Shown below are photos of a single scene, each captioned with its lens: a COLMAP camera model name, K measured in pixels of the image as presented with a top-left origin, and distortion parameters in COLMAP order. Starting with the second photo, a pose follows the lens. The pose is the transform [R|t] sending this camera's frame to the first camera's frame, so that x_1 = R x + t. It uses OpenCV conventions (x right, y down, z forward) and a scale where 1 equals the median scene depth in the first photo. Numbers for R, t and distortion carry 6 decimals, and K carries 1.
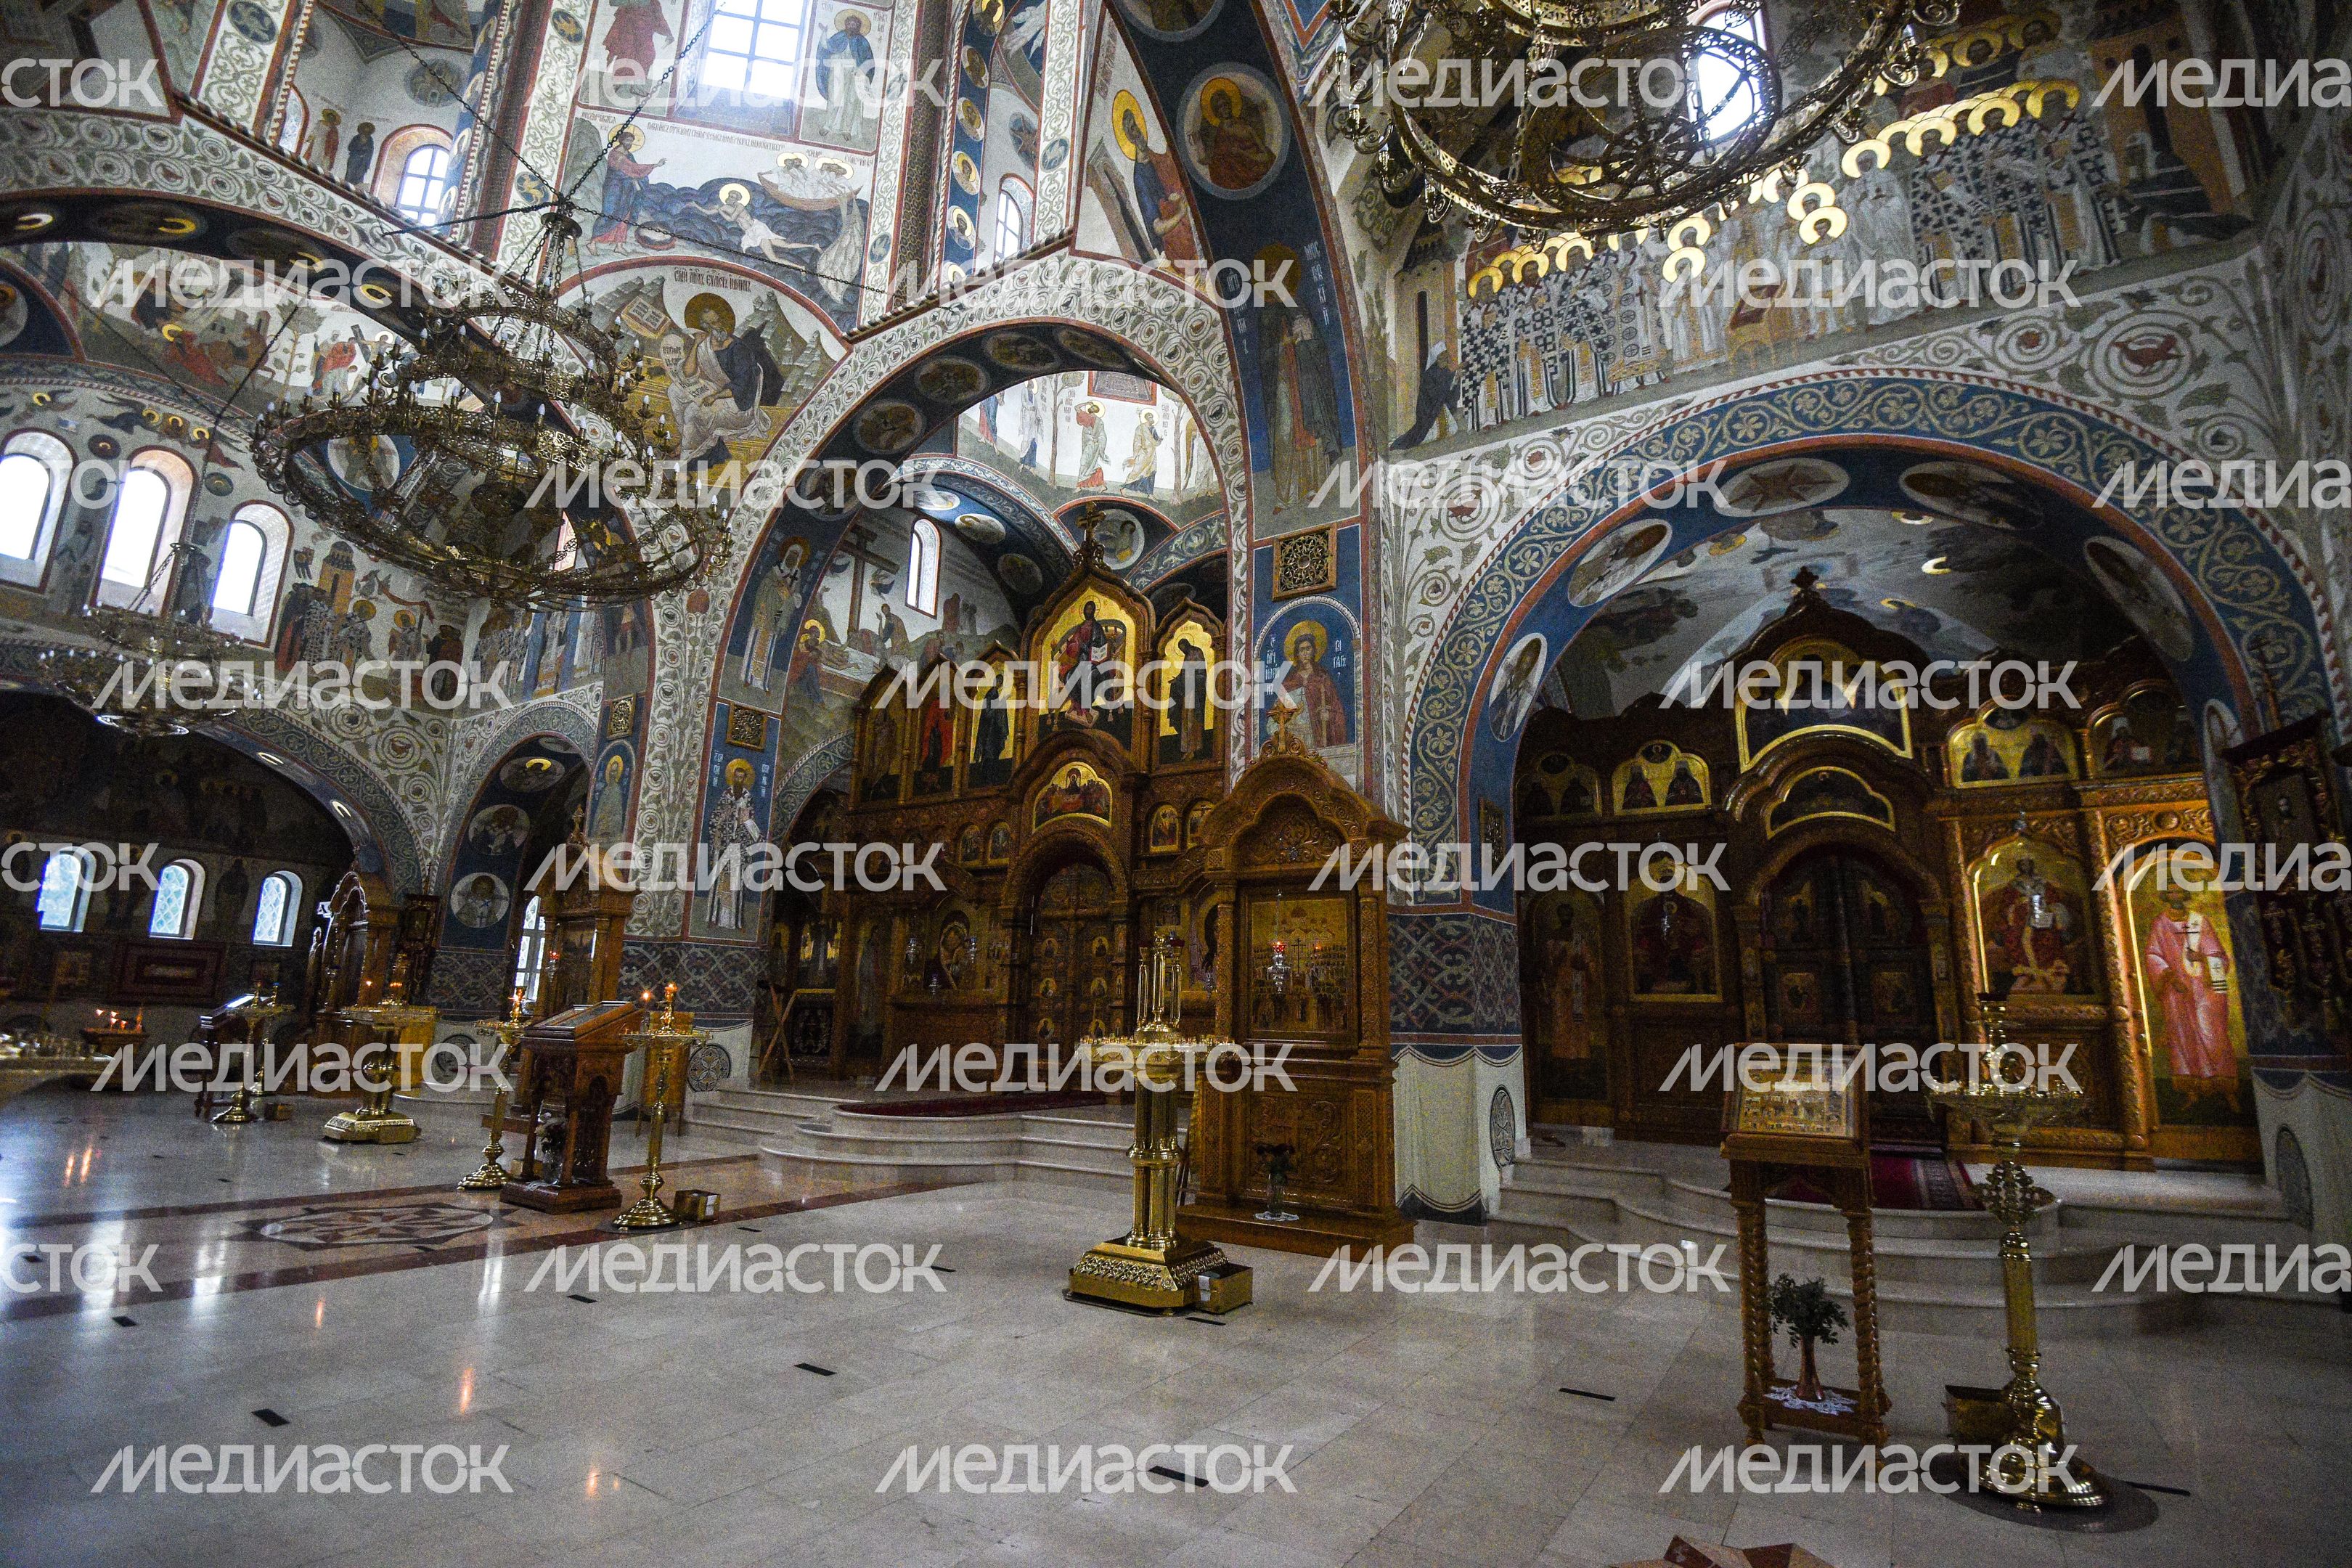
lens RADIAL K [[1116.1, 0, 1199.7], [0, 1116.1, 781.6], [0, 0, 1]] dist [-0.004034, -0.010904]
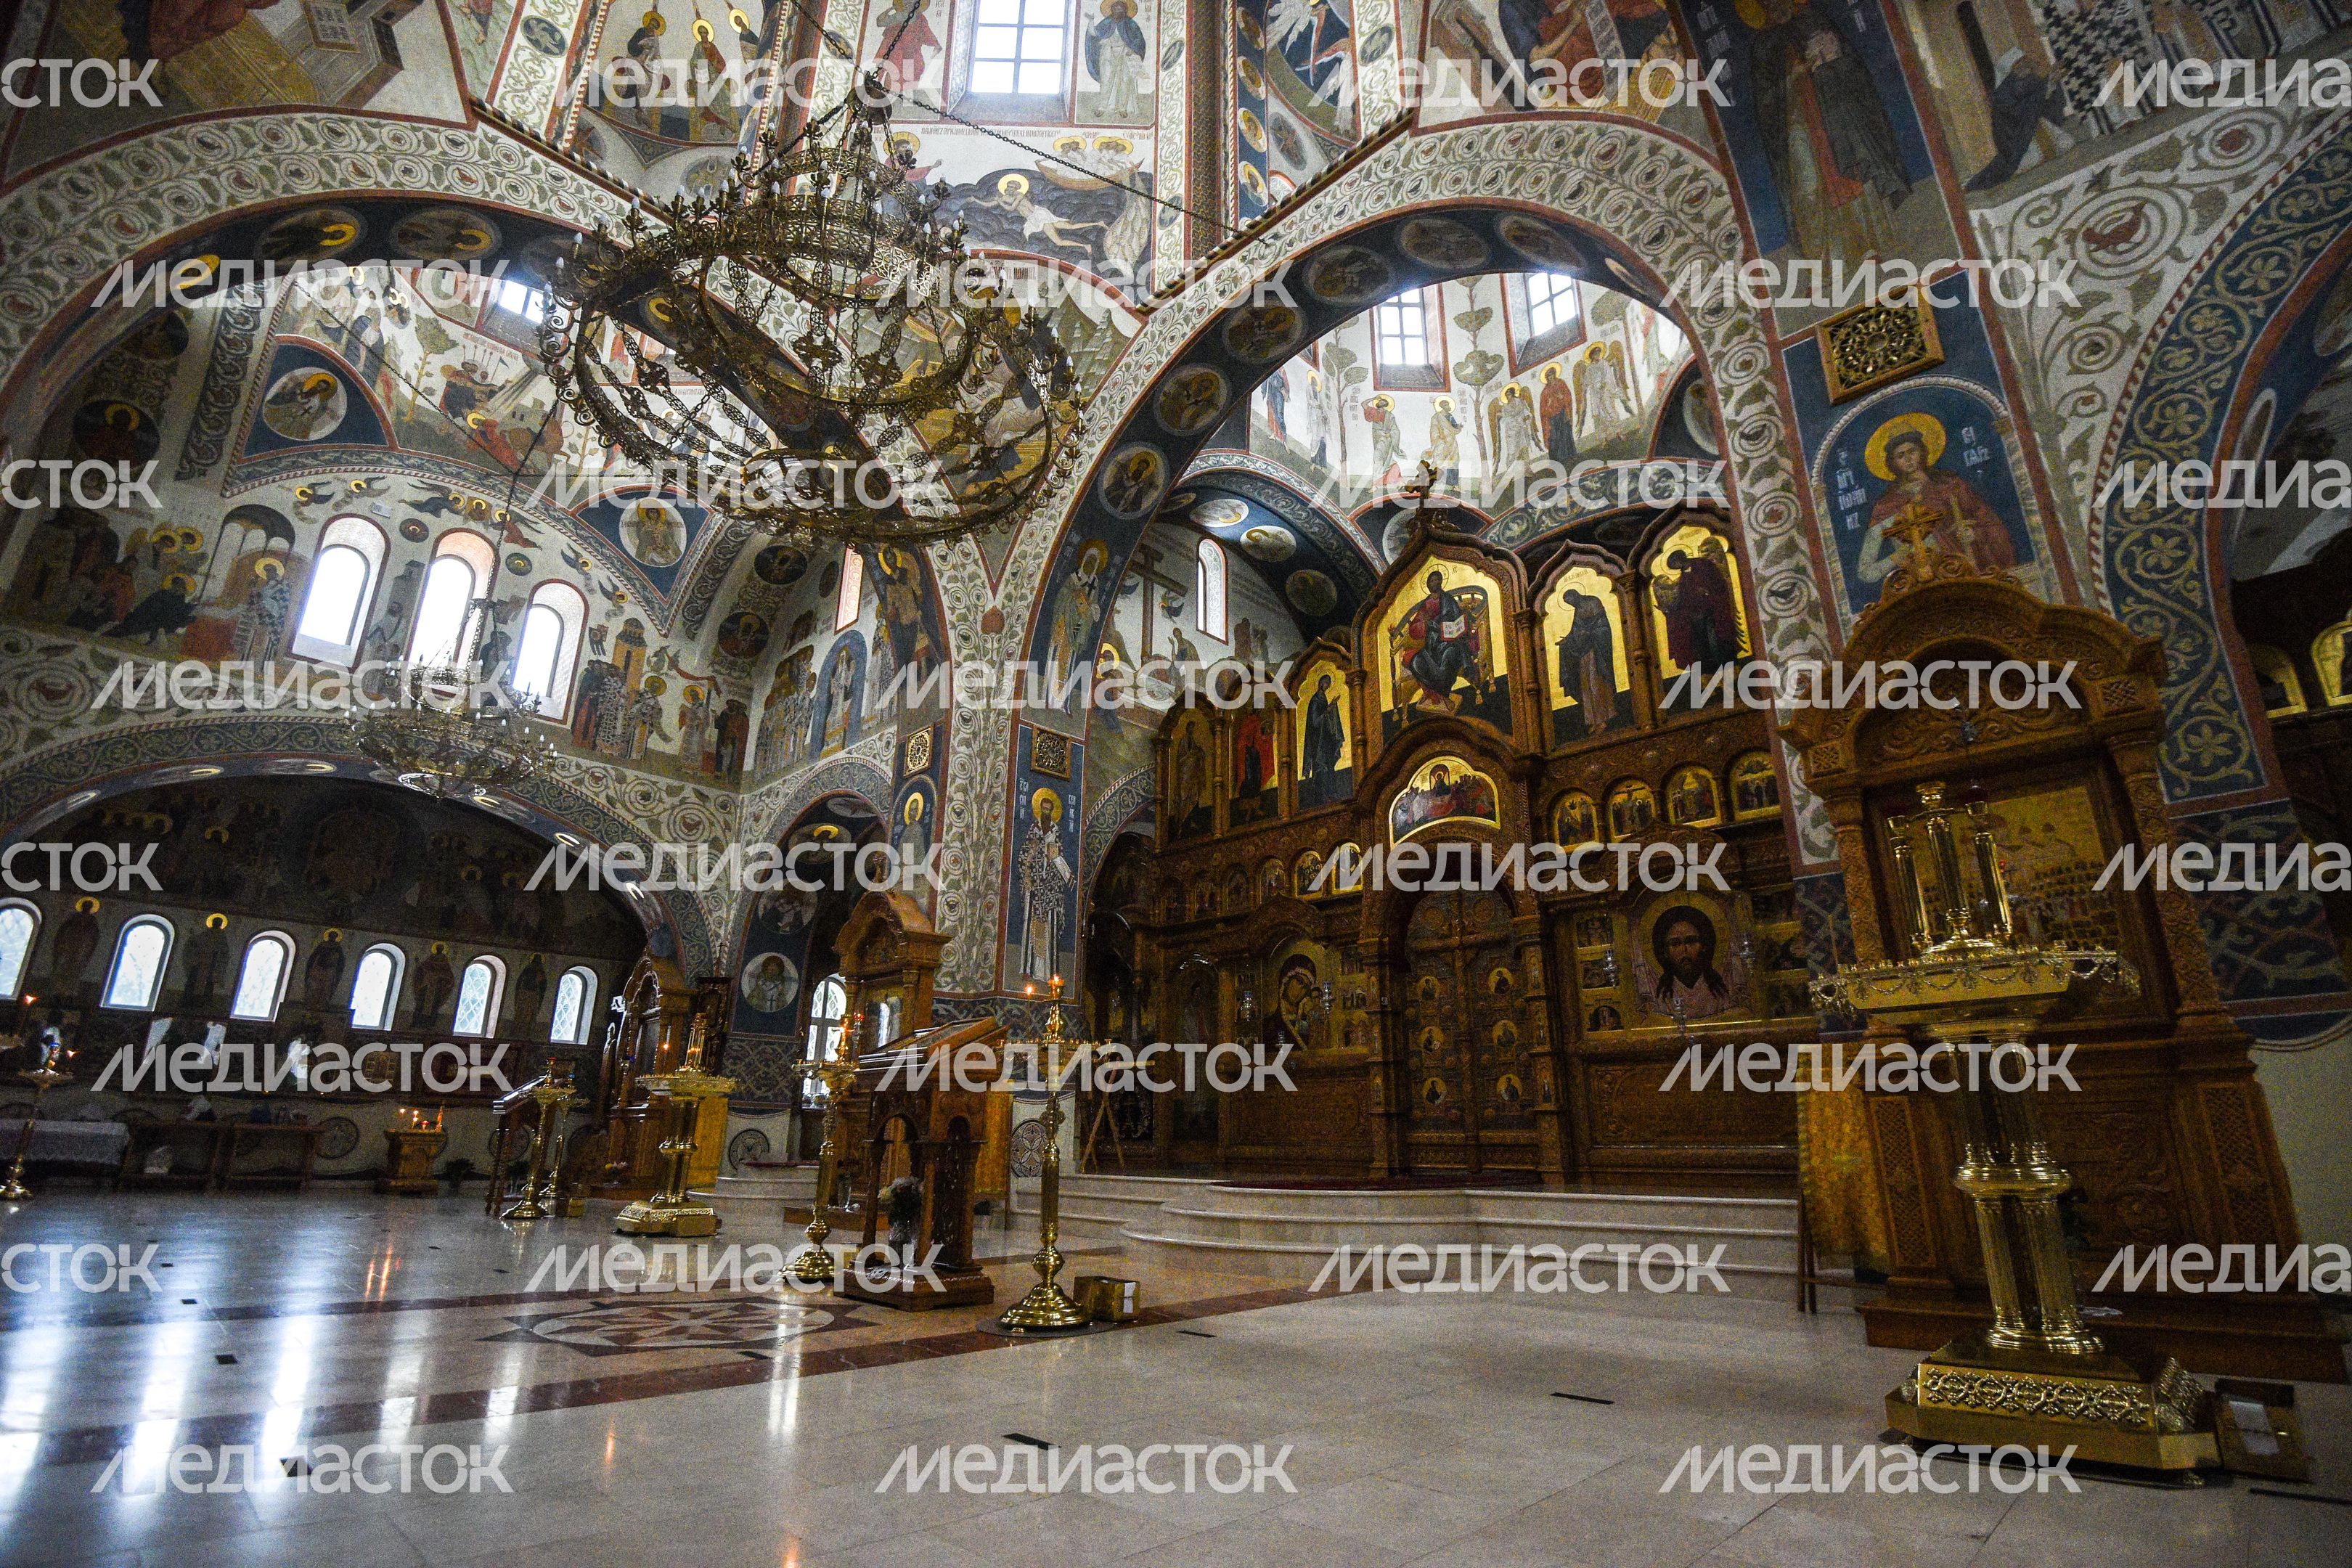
lens RADIAL K [[1103.4, 0, 1210.1], [0, 1103.4, 778.4], [0, 0, 1]] dist [0.035053, -0.043608]
pose [[0.981834, -0.079463, -0.172304, -0.135443], [0.060680, 0.991891, -0.111666, 0.078526], [0.179780, 0.099182, 0.978694, 0.169108]]
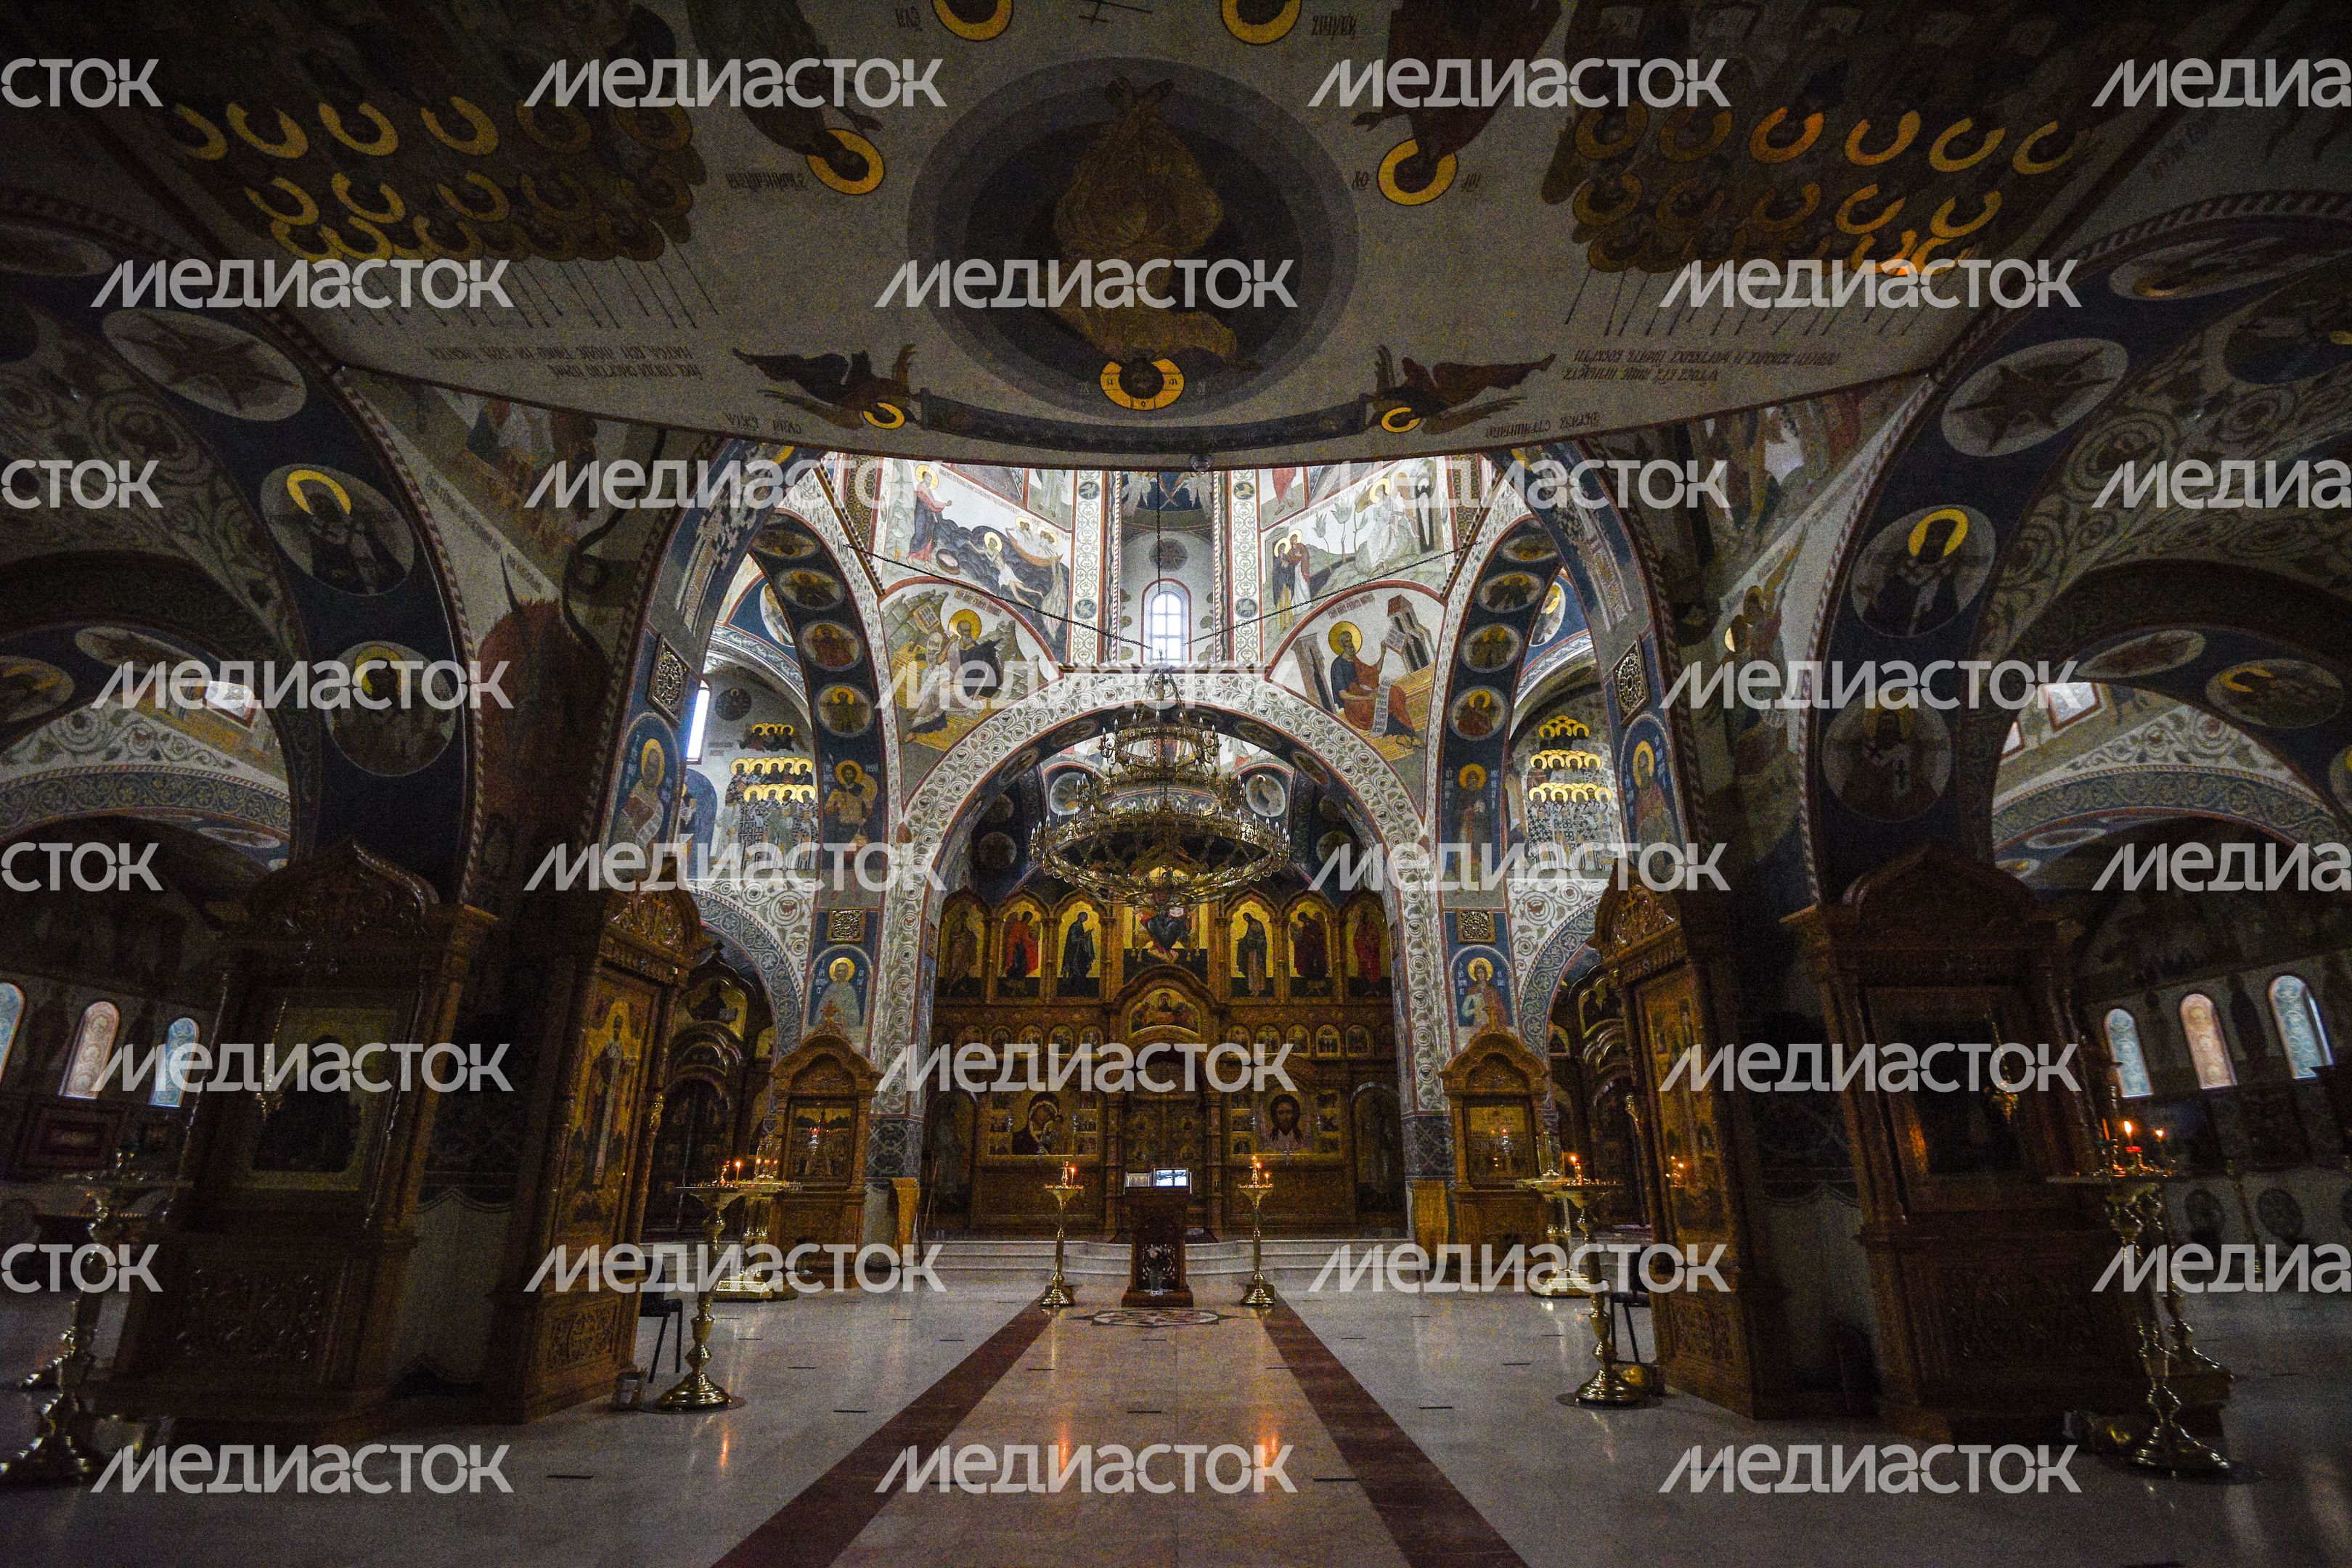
lens RADIAL K [[1087.1, 0, 1191.5], [0, 1087.1, 785.2], [0, 0, 1]] dist [-0.001701, -0.028573]
pose [[0.822439, 0.163923, 0.544723, -0.880762], [-0.103671, 0.984736, -0.139810, -0.081824], [-0.559327, 0.058513, 0.826880, -0.192791]]
